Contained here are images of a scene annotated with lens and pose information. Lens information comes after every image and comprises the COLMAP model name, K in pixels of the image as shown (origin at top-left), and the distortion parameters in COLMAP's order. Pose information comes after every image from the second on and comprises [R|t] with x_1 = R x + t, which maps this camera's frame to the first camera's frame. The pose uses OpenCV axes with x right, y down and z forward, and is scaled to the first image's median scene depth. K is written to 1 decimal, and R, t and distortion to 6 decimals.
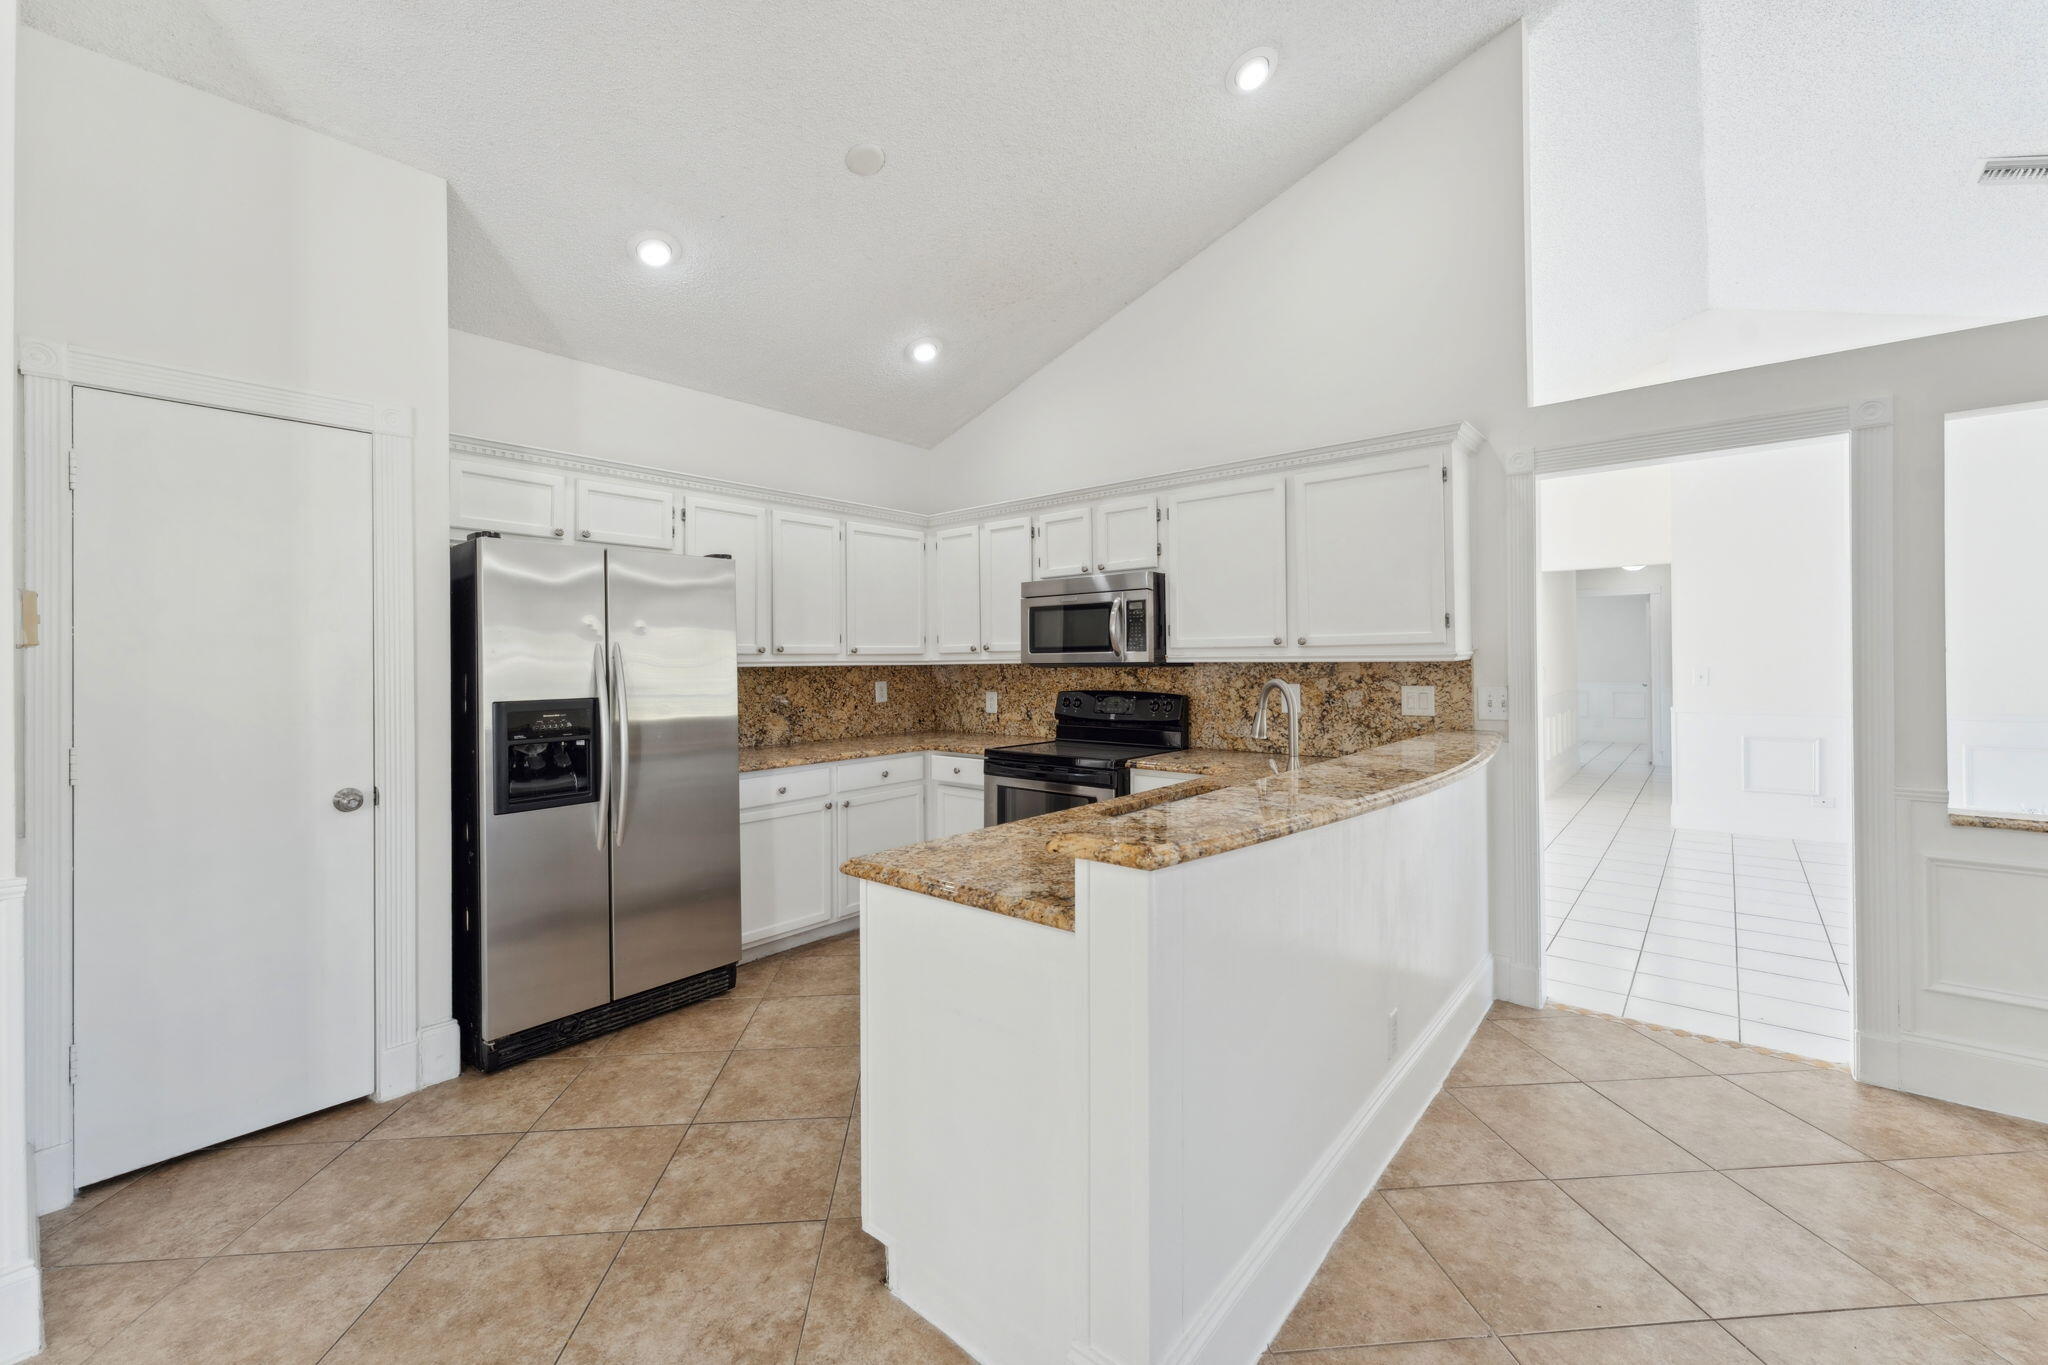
lens RADIAL K [[823.9, 0, 1018.2], [0, 823.9, 667.1], [0, 0, 1]] dist [-0.006919, 0.000255]
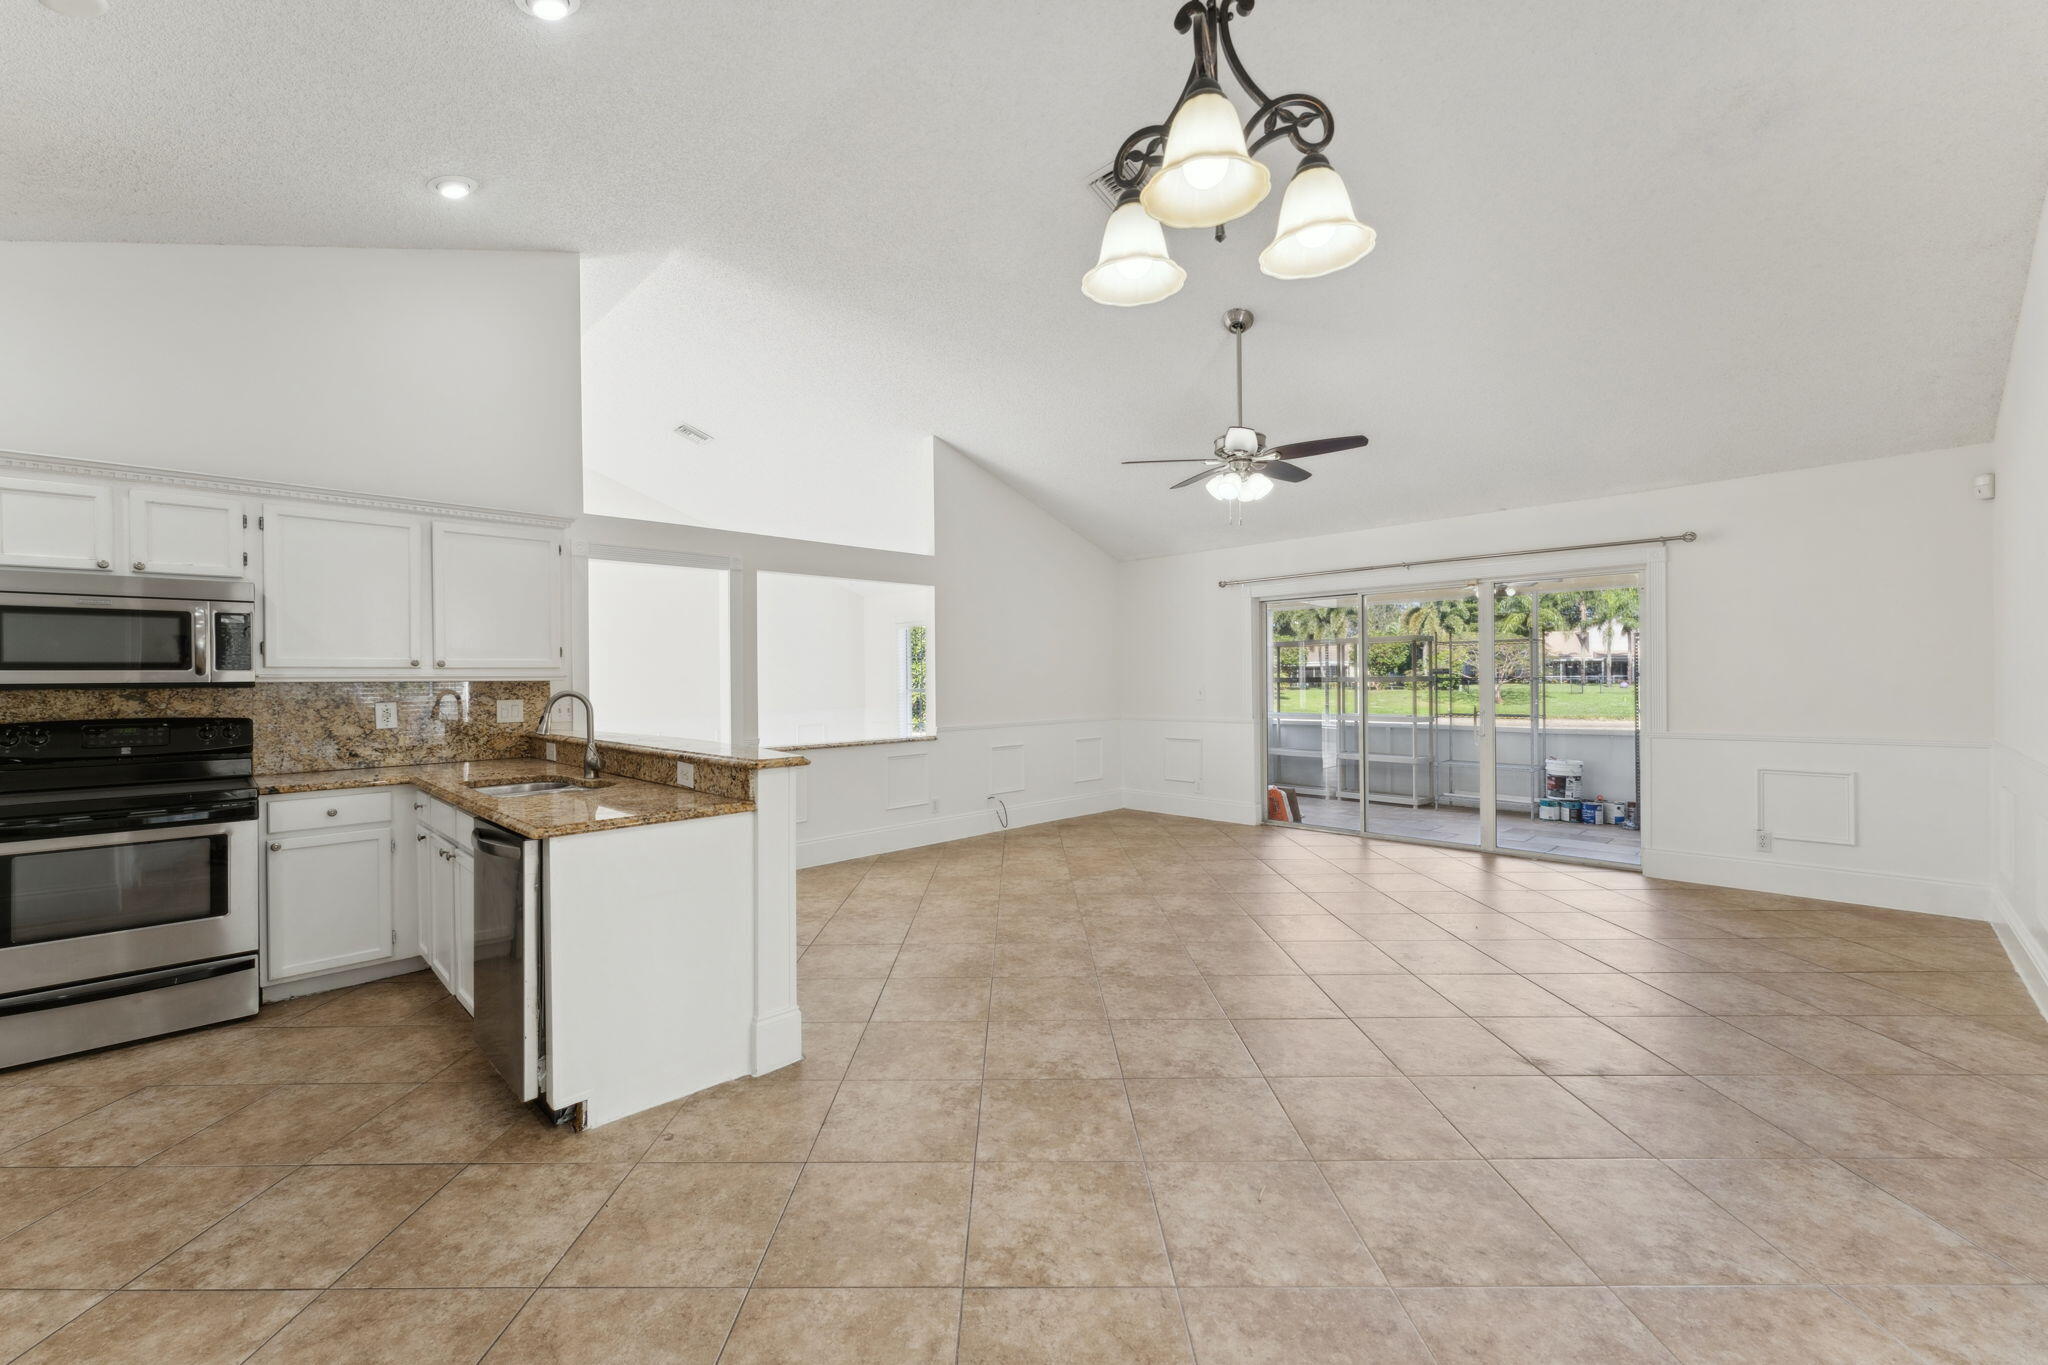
lens RADIAL K [[823.9, 0, 1004.3], [0, 823.9, 678.1], [0, 0, 1]] dist [-0.006919, 0.000255]
pose [[0.097997, 0.009539, 0.995141, -0.730583], [0.017954, 0.999774, -0.011352, 0.016861], [-0.995025, 0.018979, 0.097804, 0.080450]]
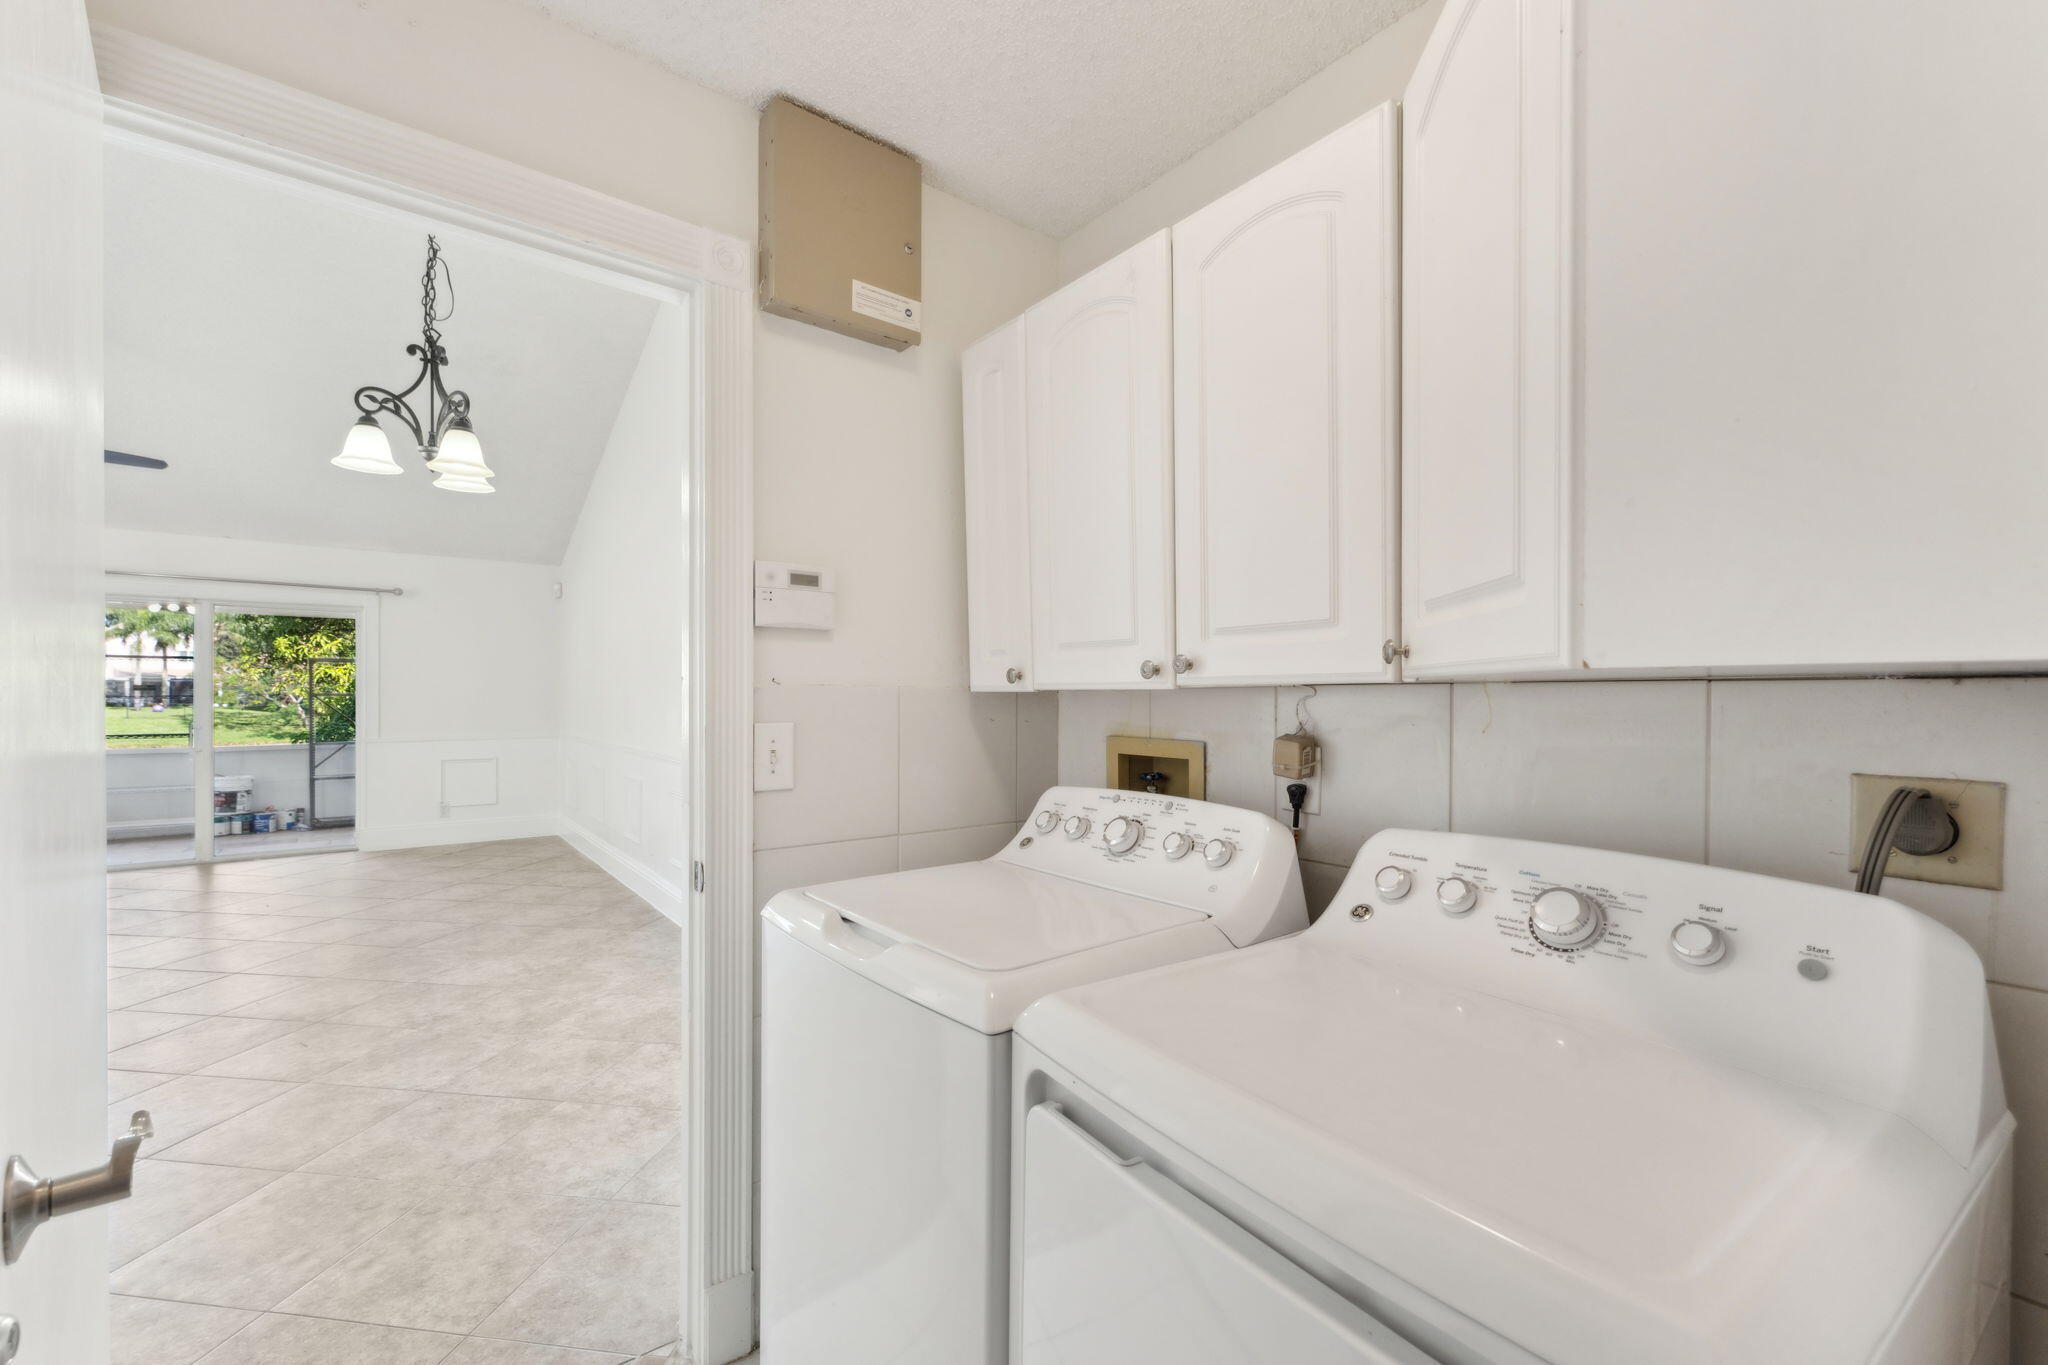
lens RADIAL K [[823.9, 0, 1011.5], [0, 823.9, 694.2], [0, 0, 1]] dist [-0.006919, 0.000255]
pose [[-0.976849, 0.006387, 0.213835, -1.031899], [0.006937, 0.999974, 0.001822, 0.022086], [-0.213818, 0.003264, -0.976868, 0.639807]]
